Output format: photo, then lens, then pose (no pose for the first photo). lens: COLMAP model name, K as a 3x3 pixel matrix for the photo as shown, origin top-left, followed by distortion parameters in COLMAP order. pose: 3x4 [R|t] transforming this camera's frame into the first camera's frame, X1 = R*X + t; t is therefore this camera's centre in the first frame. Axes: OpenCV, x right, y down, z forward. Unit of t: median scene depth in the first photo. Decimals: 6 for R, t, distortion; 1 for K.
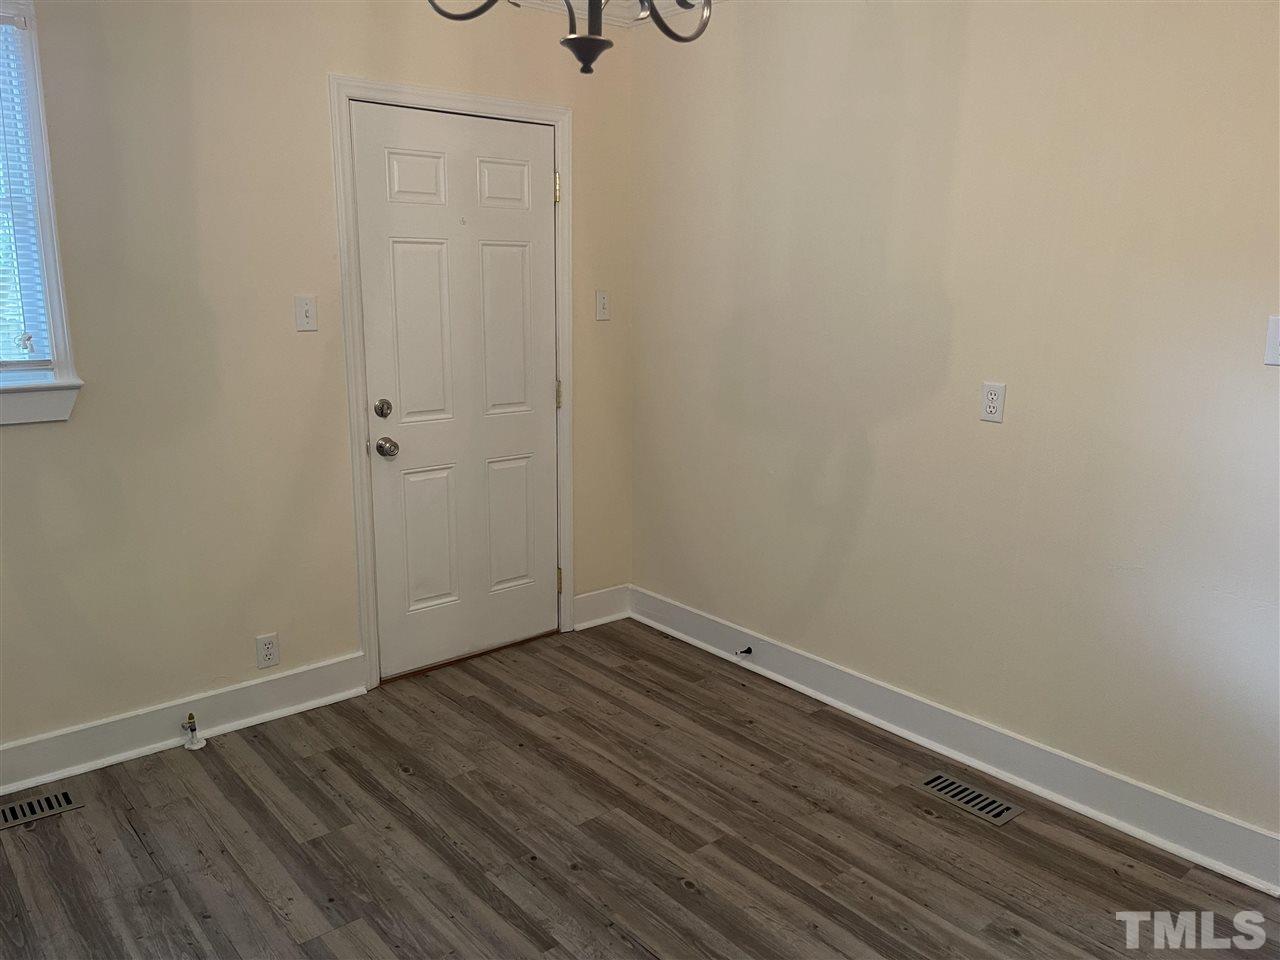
lens RADIAL K [[976.2, 0, 644.1], [0, 976.2, 481.2], [0, 0, 1]] dist [0.085633, -0.103062]
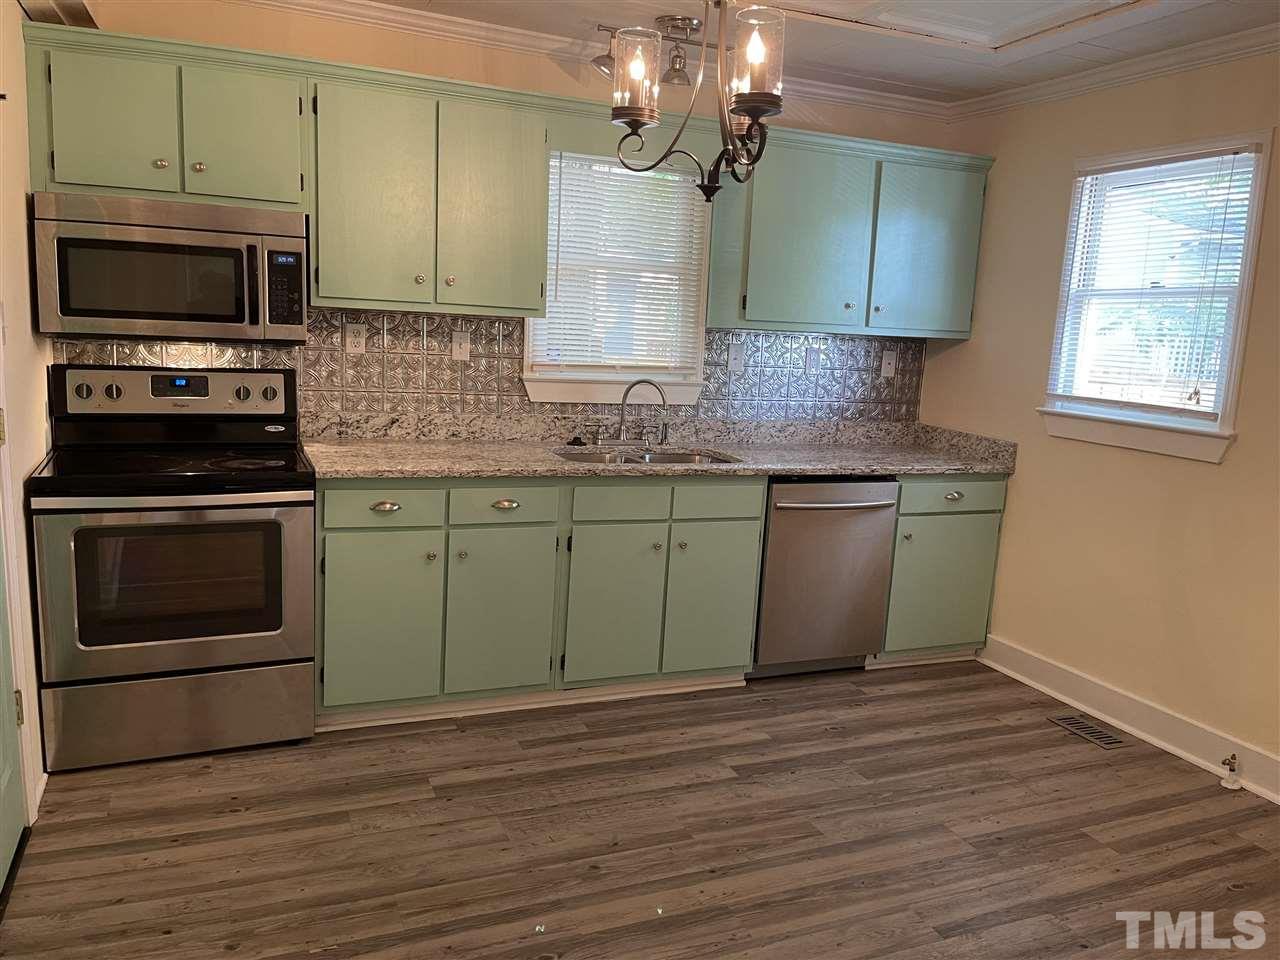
lens RADIAL K [[976.2, 0, 644.1], [0, 976.2, 481.2], [0, 0, 1]] dist [0.085633, -0.103062]
pose [[-0.277789, 0.138905, -0.950547, 0.808884], [-0.252721, 0.944070, 0.211814, -0.126584], [0.926804, 0.299062, -0.227148, 0.661114]]
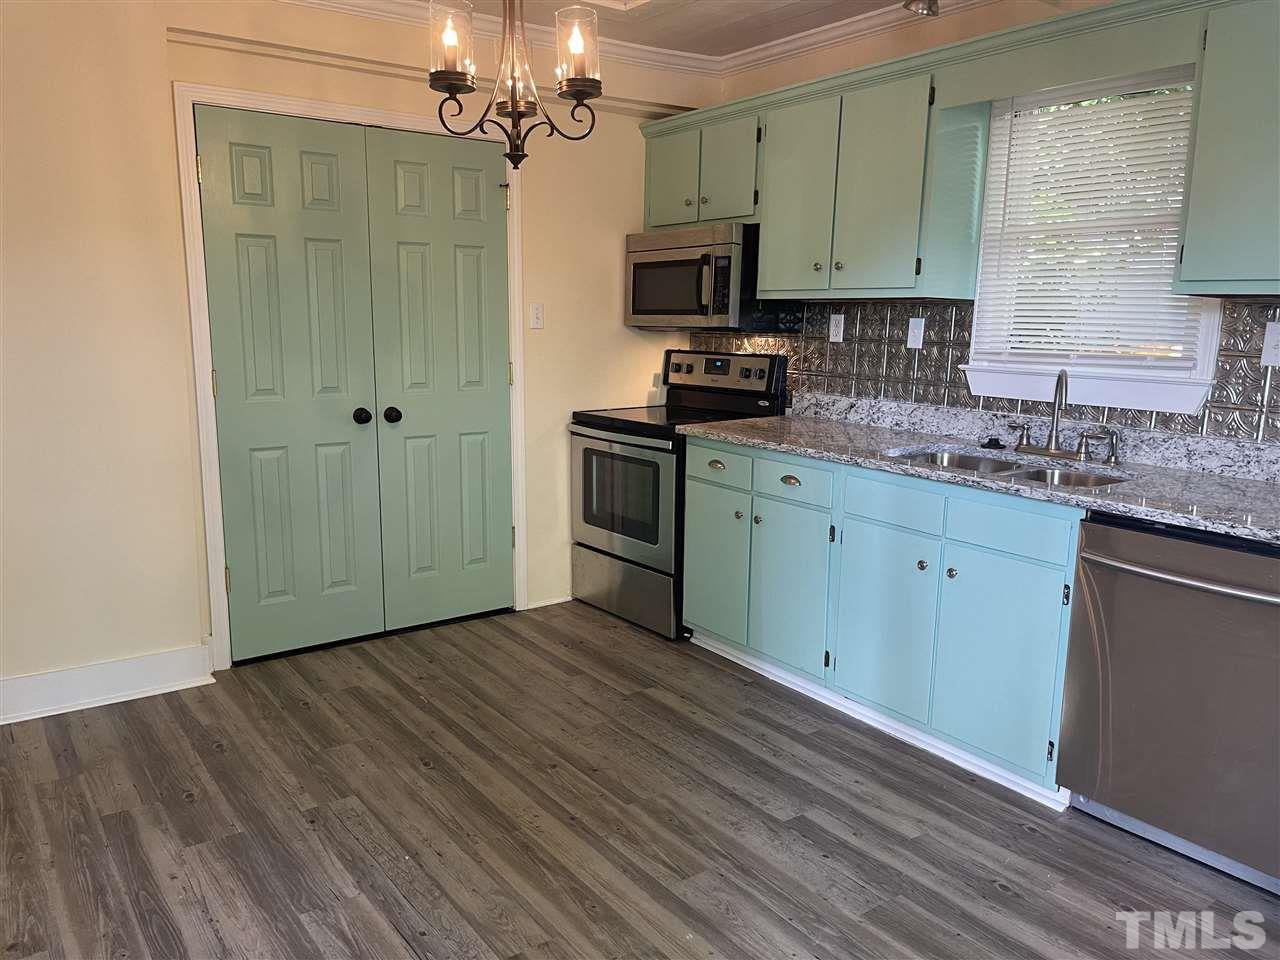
lens RADIAL K [[976.2, 0, 644.1], [0, 976.2, 481.2], [0, 0, 1]] dist [0.085633, -0.103062]
pose [[-0.997714, -0.030829, 0.060133, -0.212120], [-0.006449, 0.929246, 0.369406, -0.257459], [-0.067267, 0.368174, -0.927320, 1.413992]]
